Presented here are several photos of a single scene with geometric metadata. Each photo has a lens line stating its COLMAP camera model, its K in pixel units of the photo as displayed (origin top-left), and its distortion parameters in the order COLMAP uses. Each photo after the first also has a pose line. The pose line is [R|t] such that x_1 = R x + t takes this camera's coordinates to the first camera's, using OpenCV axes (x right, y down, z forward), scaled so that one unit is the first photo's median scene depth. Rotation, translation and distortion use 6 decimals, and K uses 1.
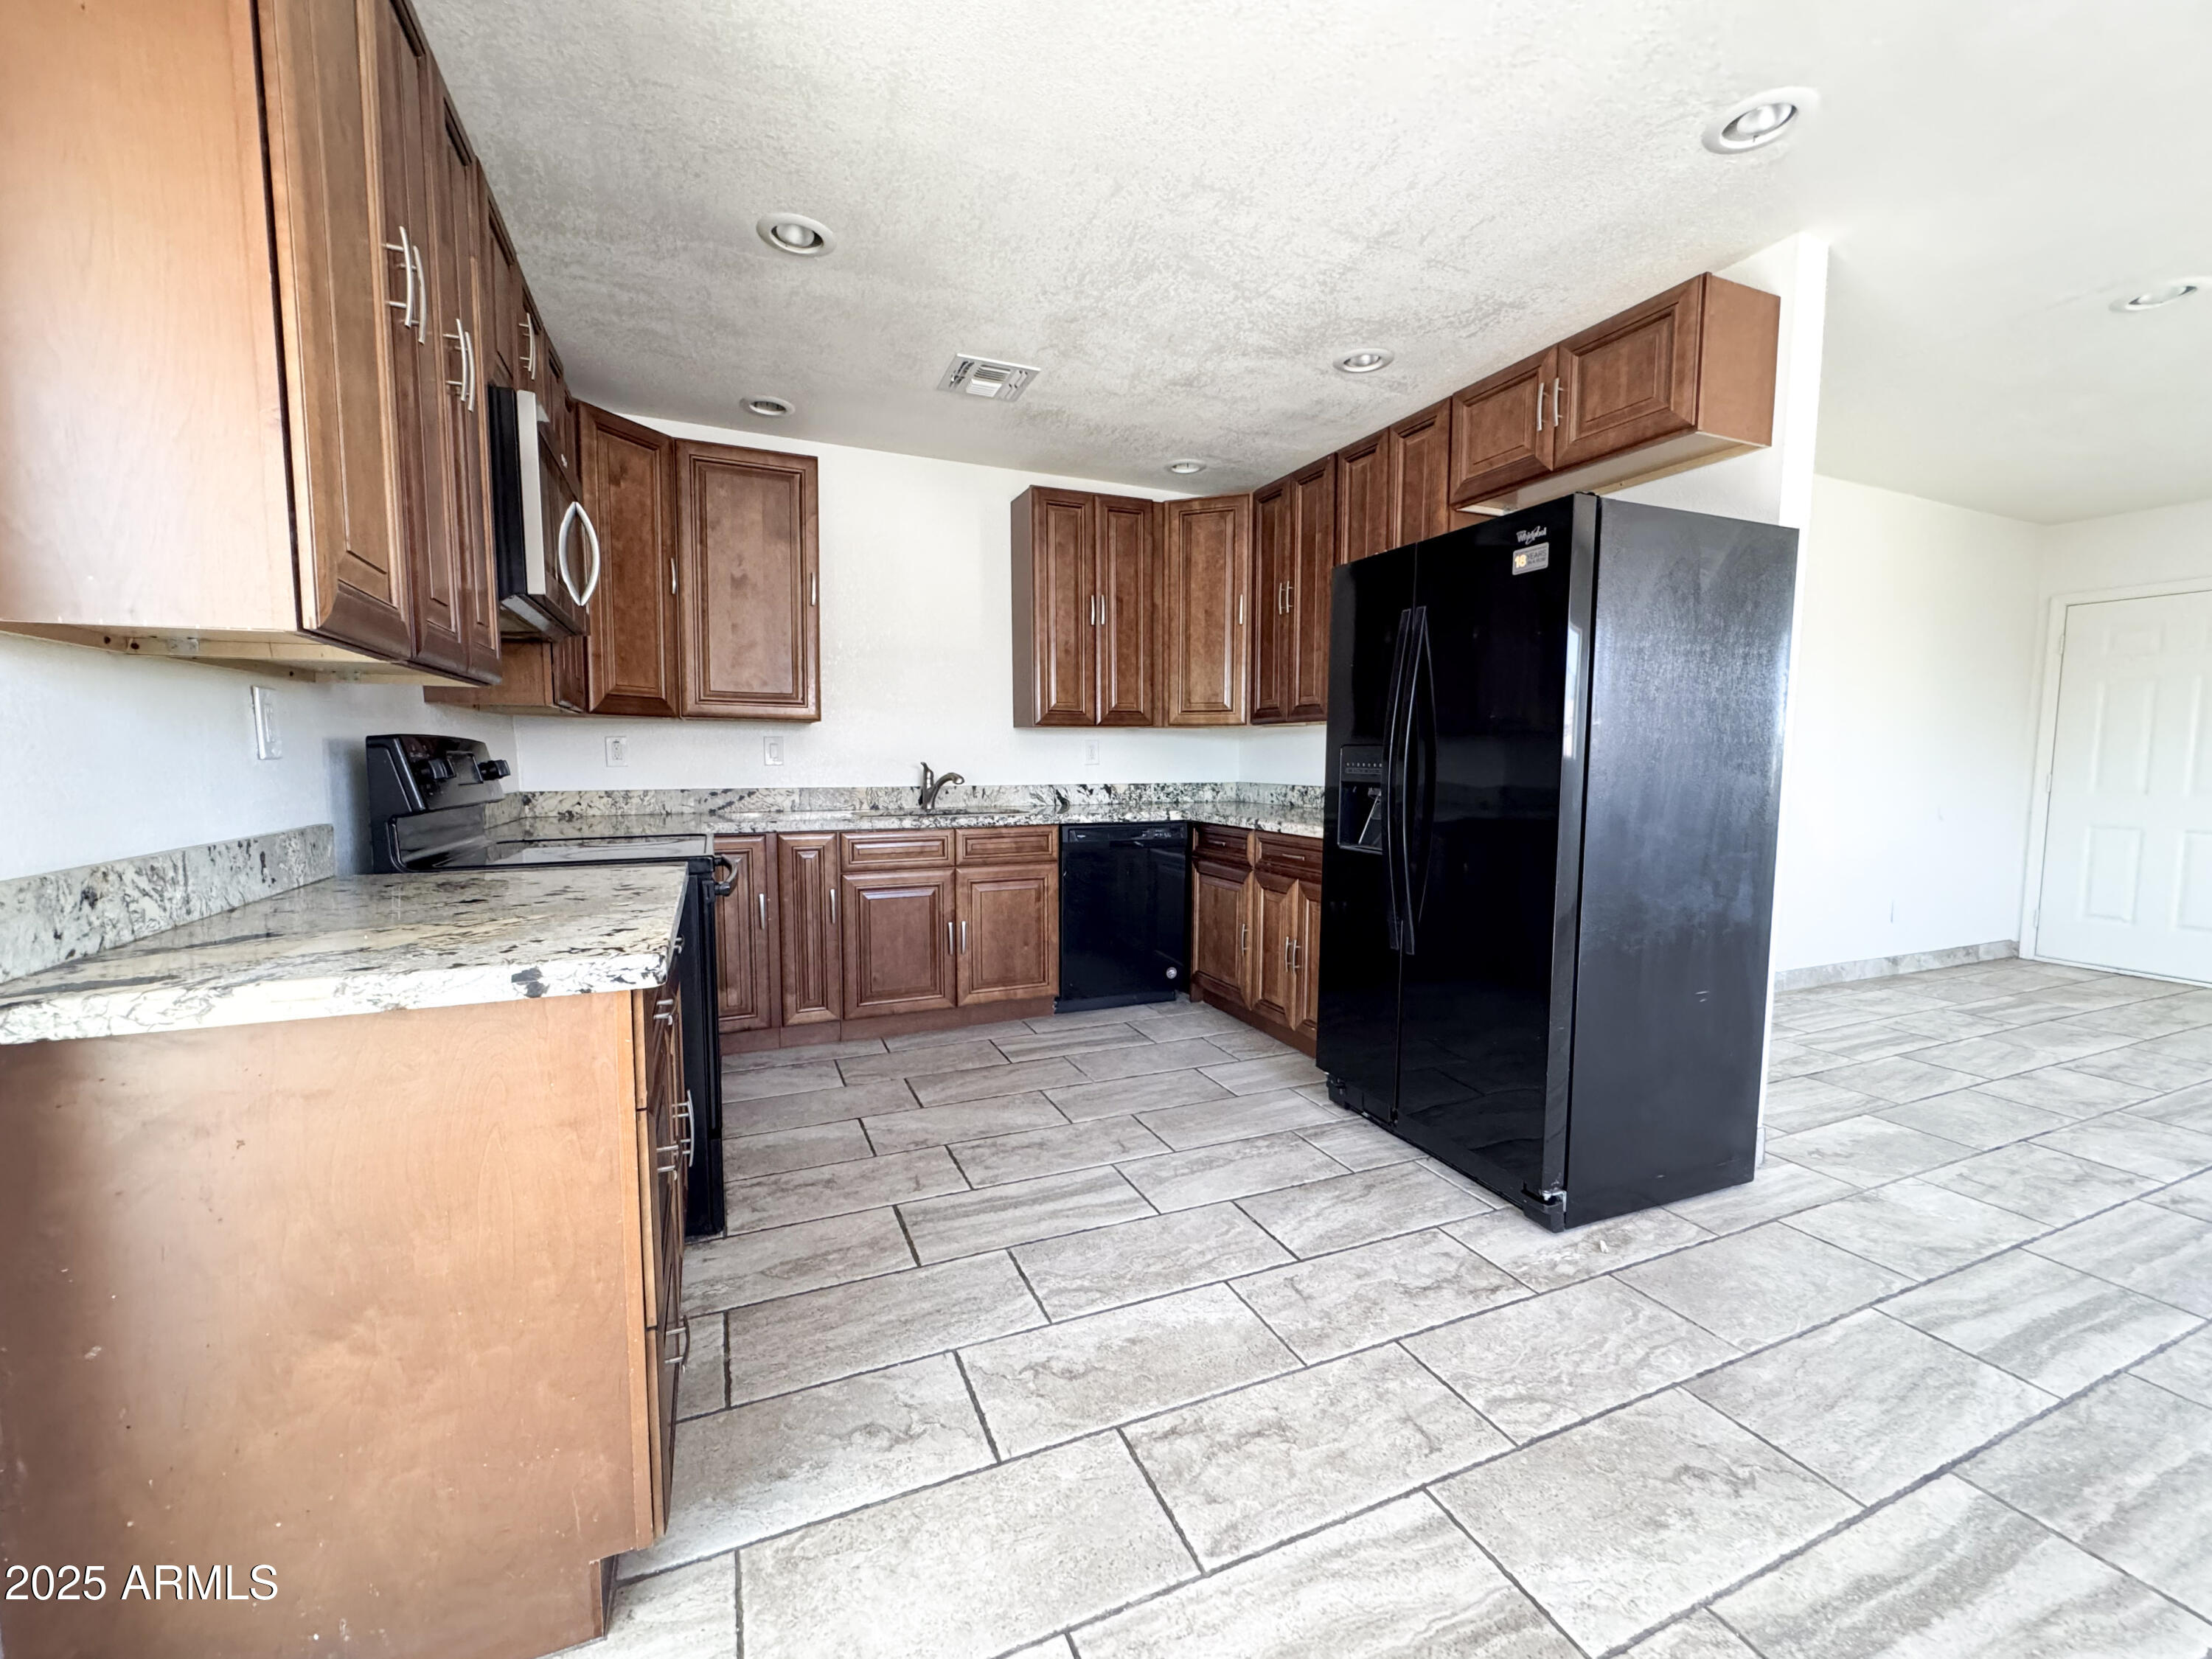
lens RADIAL K [[902.0, 0, 1104.0], [0, 902.0, 829.1], [0, 0, 1]] dist [-0.001615, 0.000481]
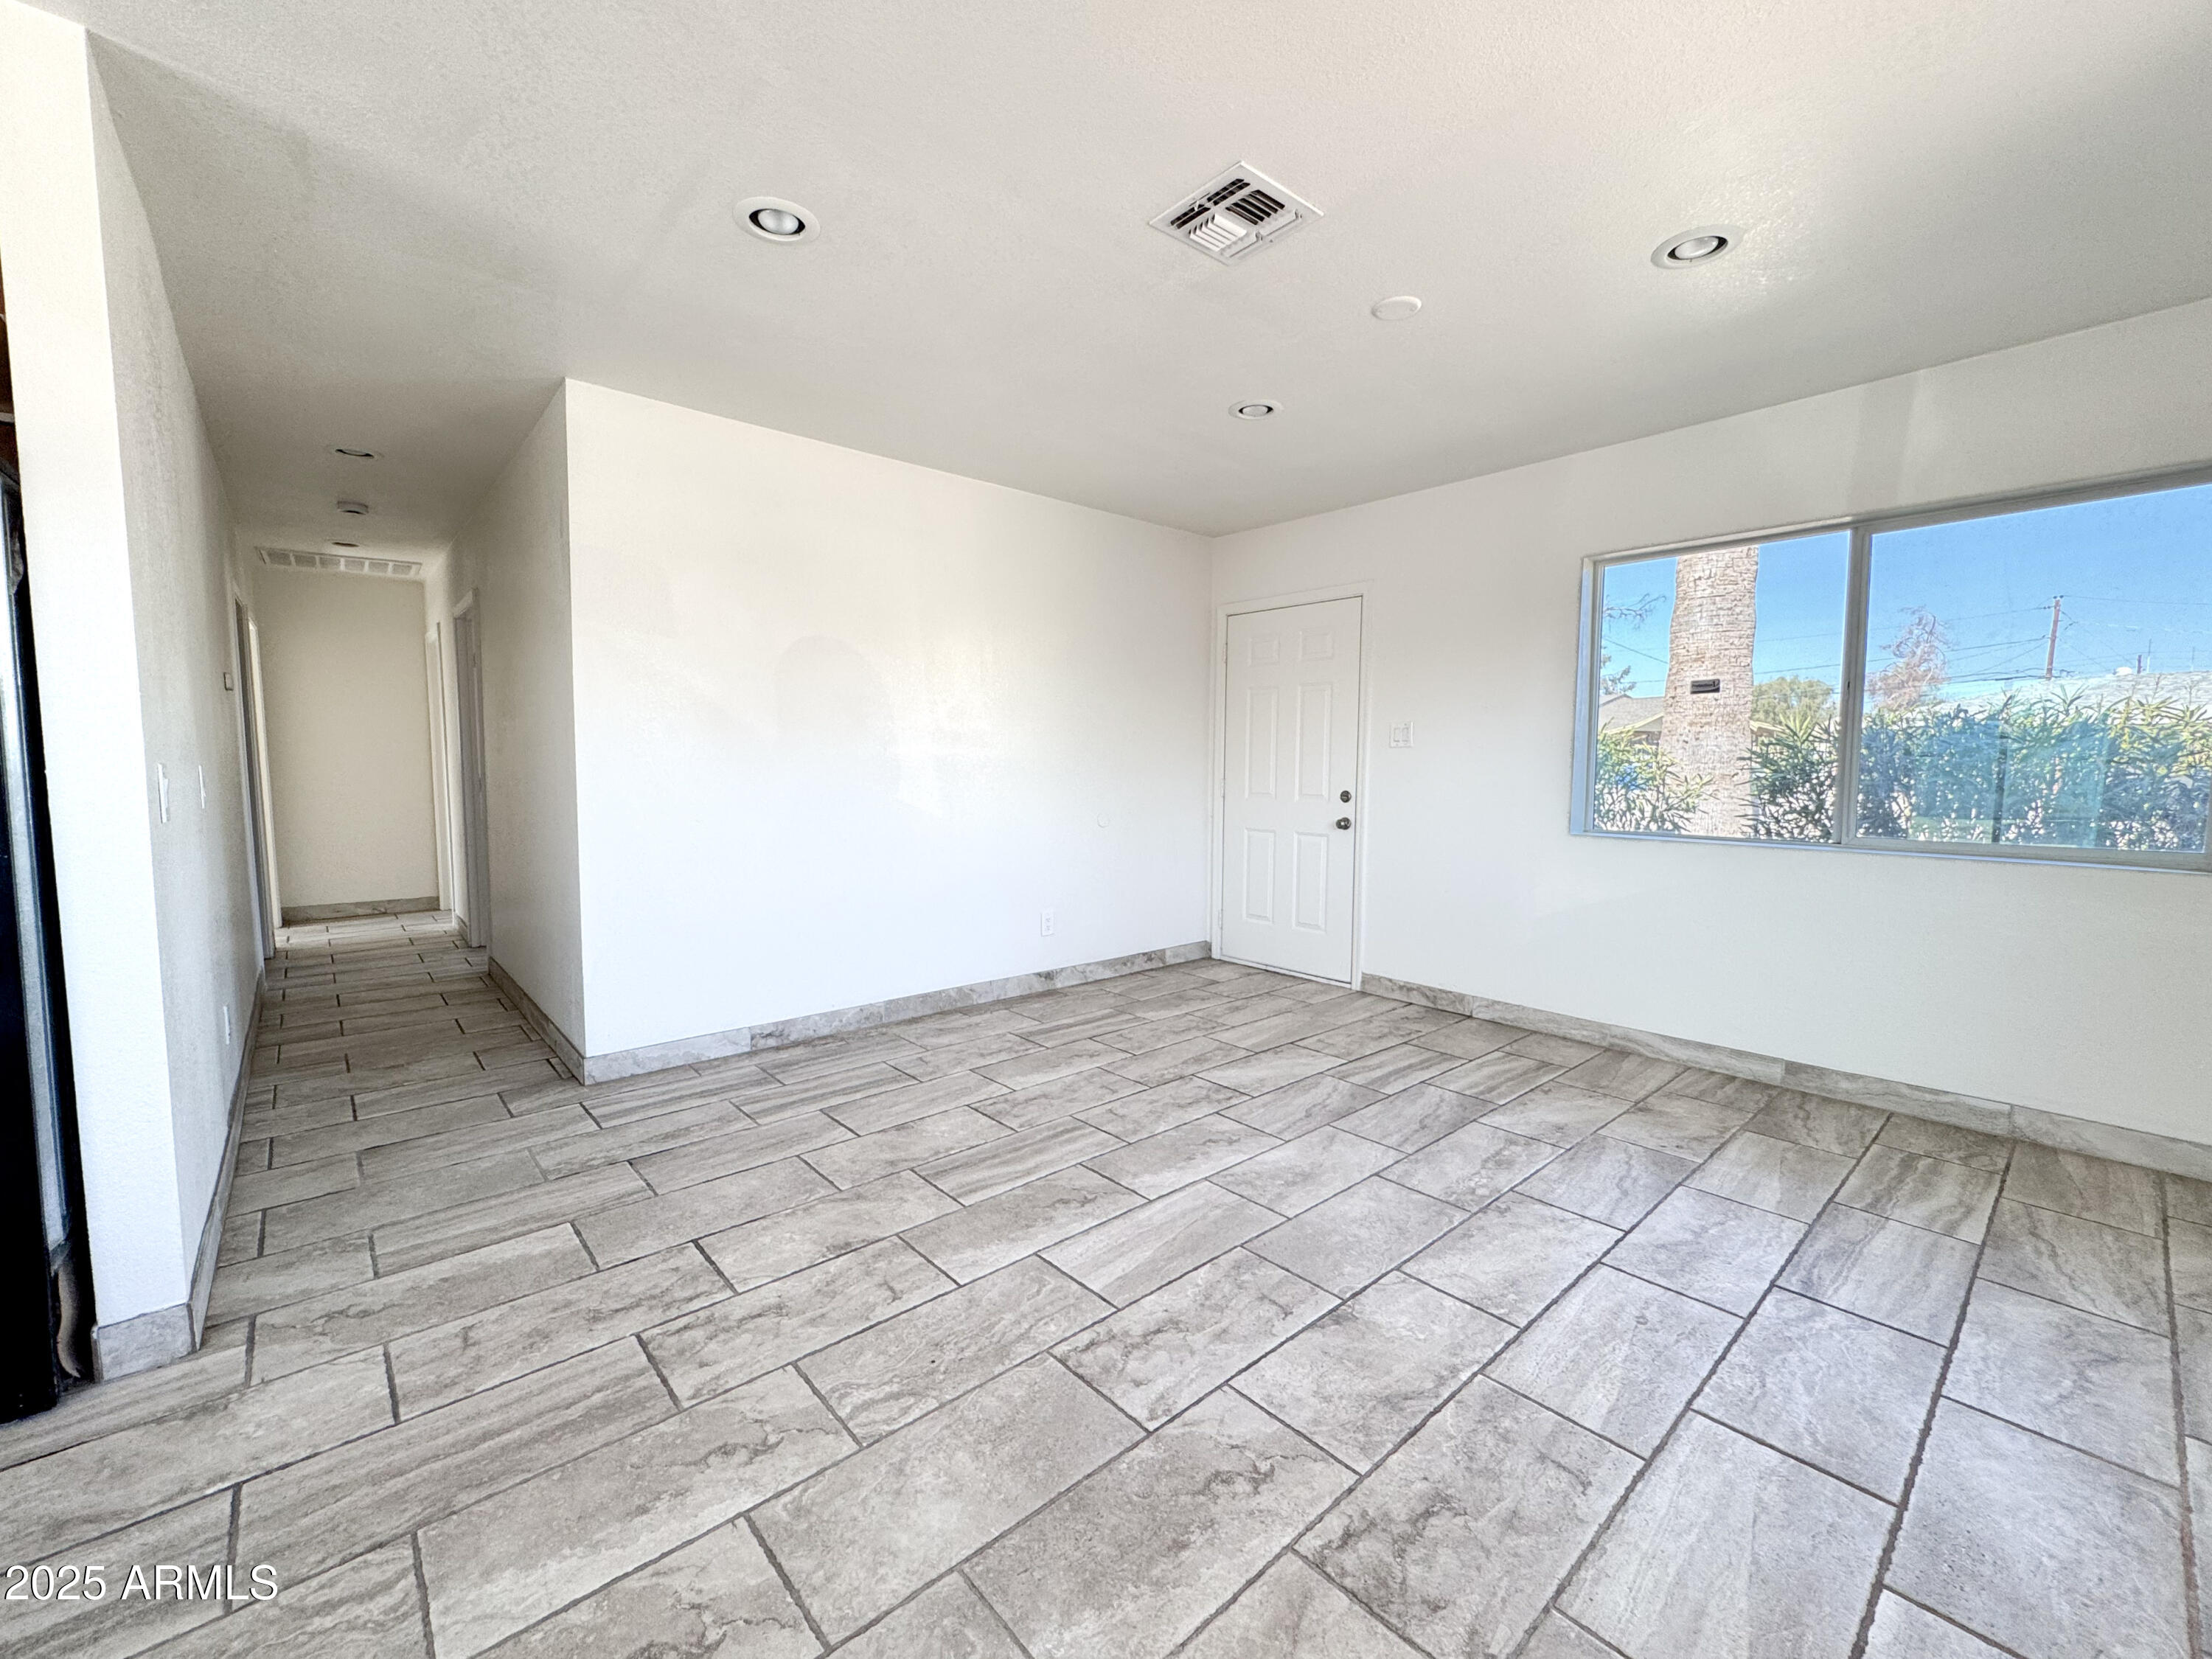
lens RADIAL K [[911.9, 0, 1102.9], [0, 911.9, 828.5], [0, 0, 1]] dist [-0.001980, 0.000518]
pose [[0.950428, -0.026861, 0.309782, 1.050473], [0.027725, 0.999614, 0.001613, -0.018093], [-0.309706, 0.007056, 0.950806, 0.088516]]
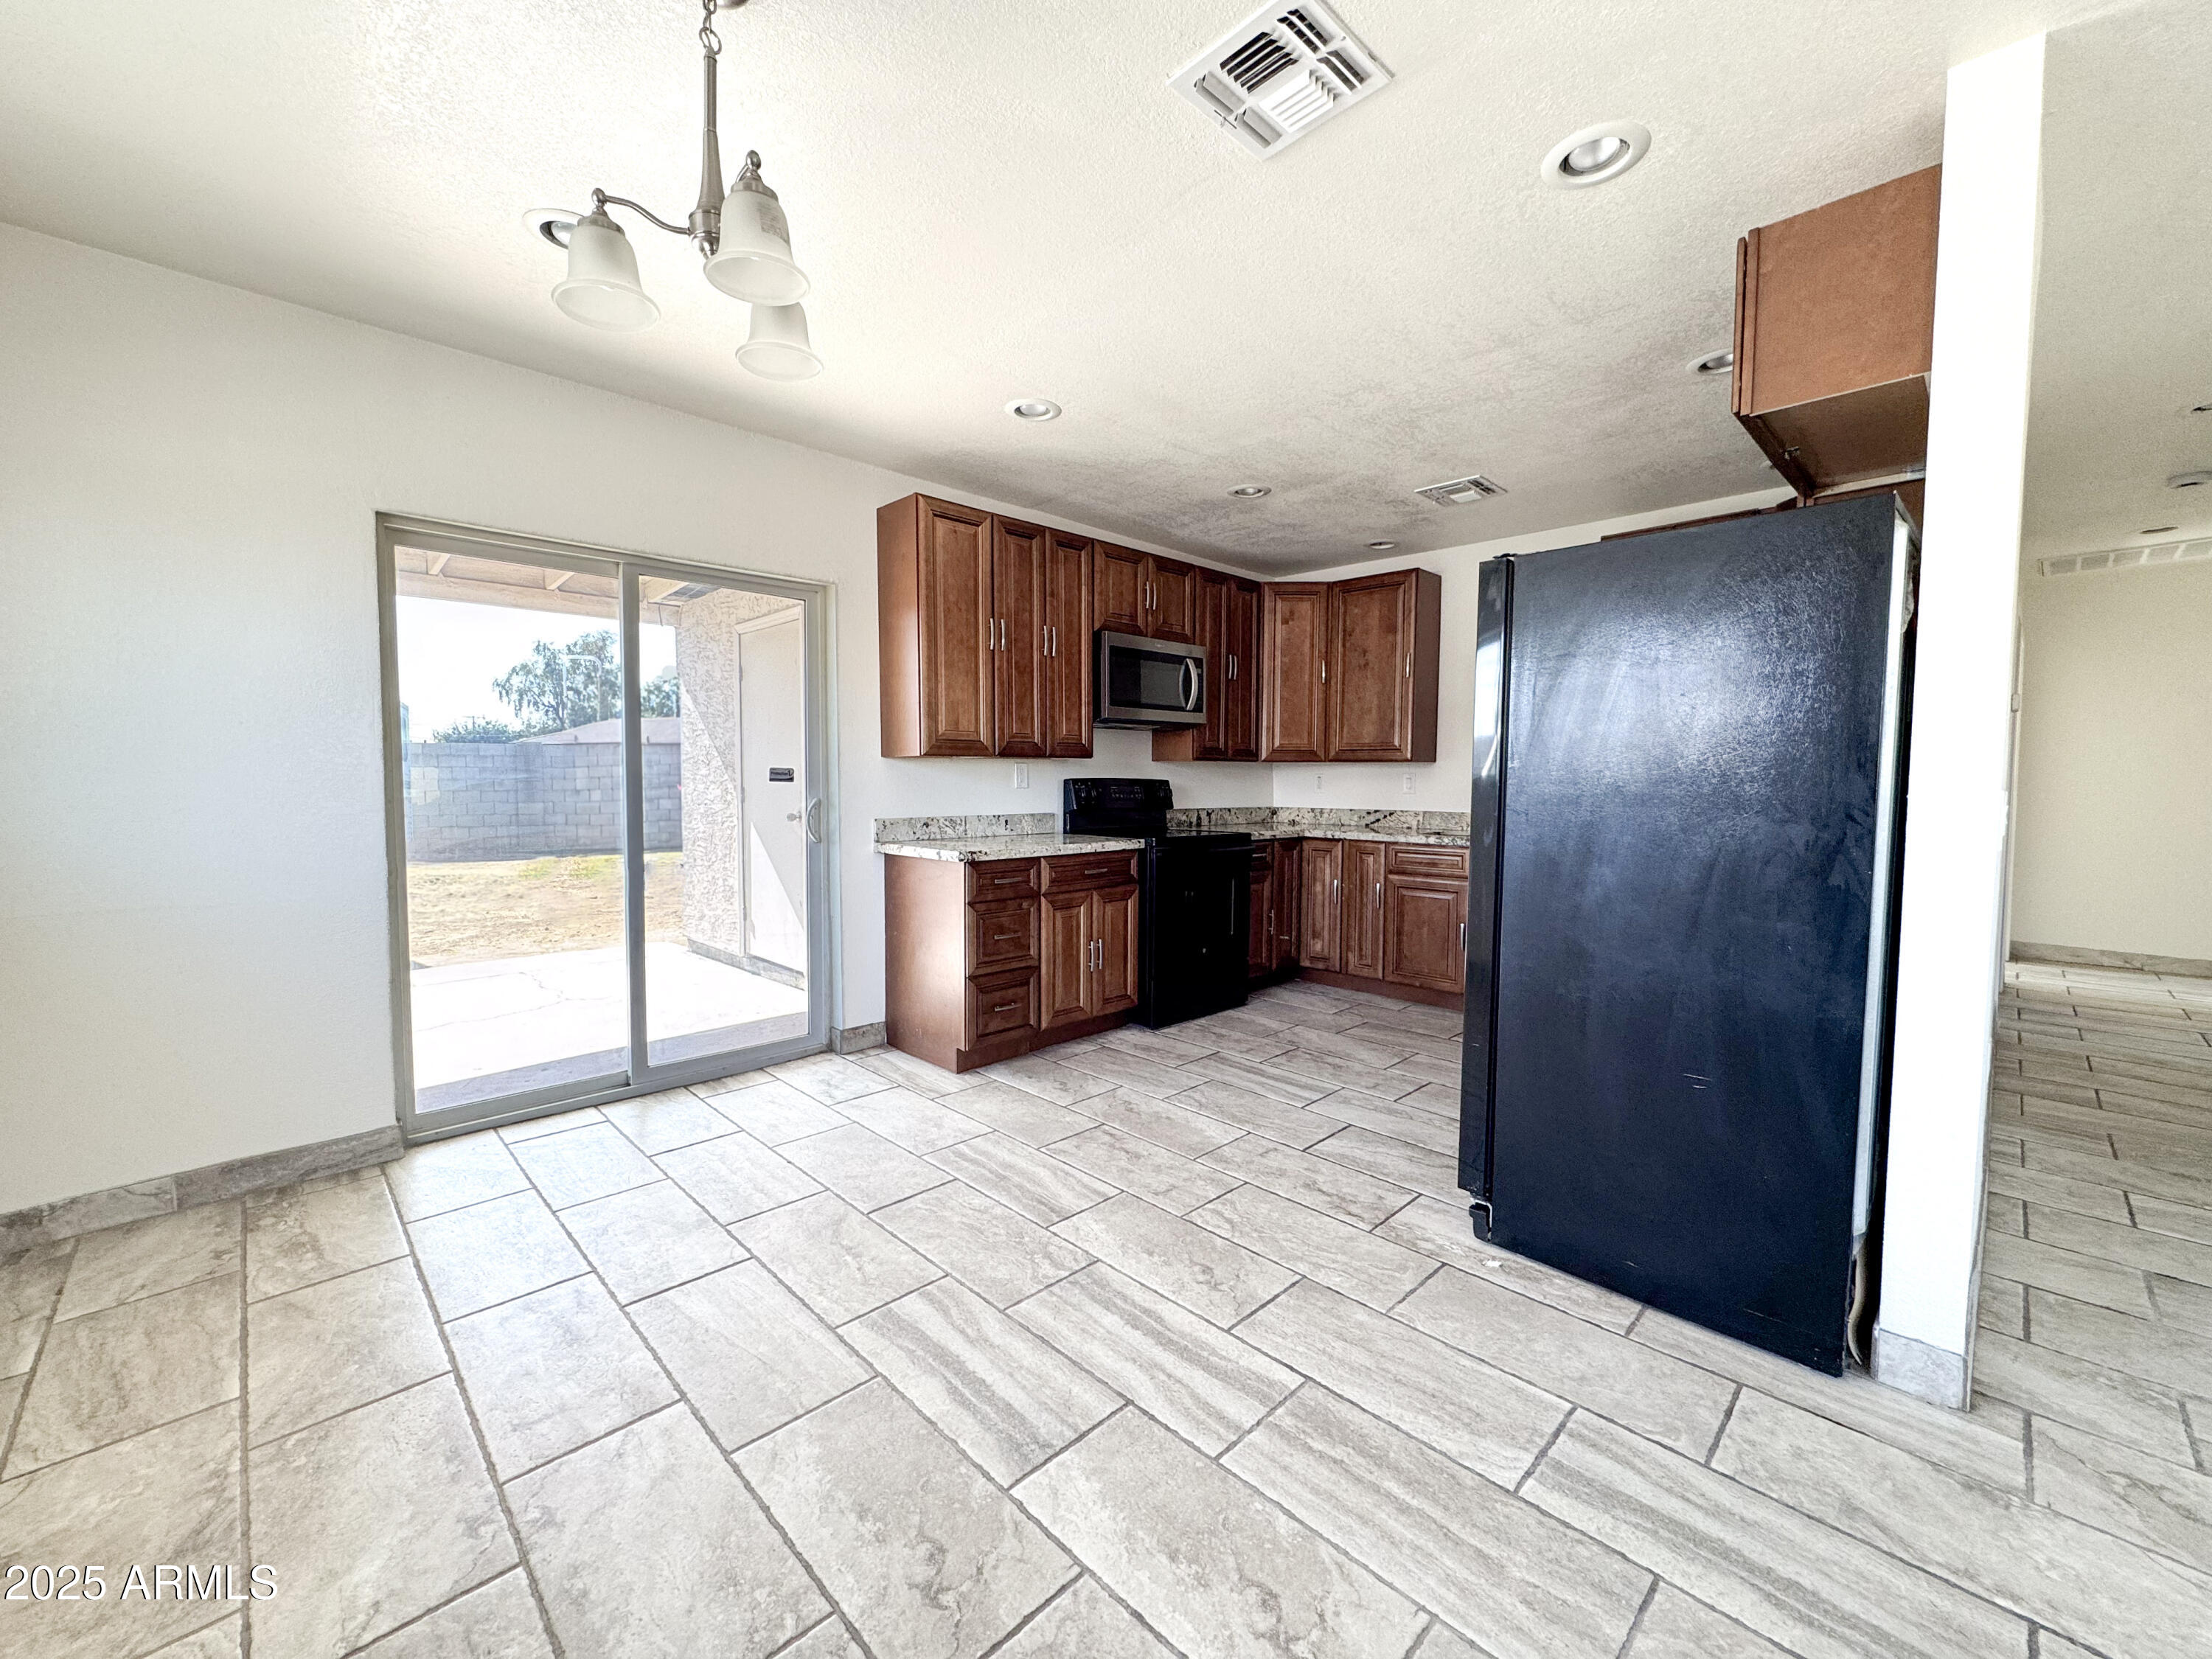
lens RADIAL K [[881.1, 0, 1101.6], [0, 881.1, 828.6], [0, 0, 1]] dist [-0.001215, 0.000491]
pose [[0.358822, 0.052698, -0.931917, 0.953312], [-0.078401, 0.996578, 0.026168, -0.023034], [0.930107, 0.063674, 0.361726, 0.126643]]
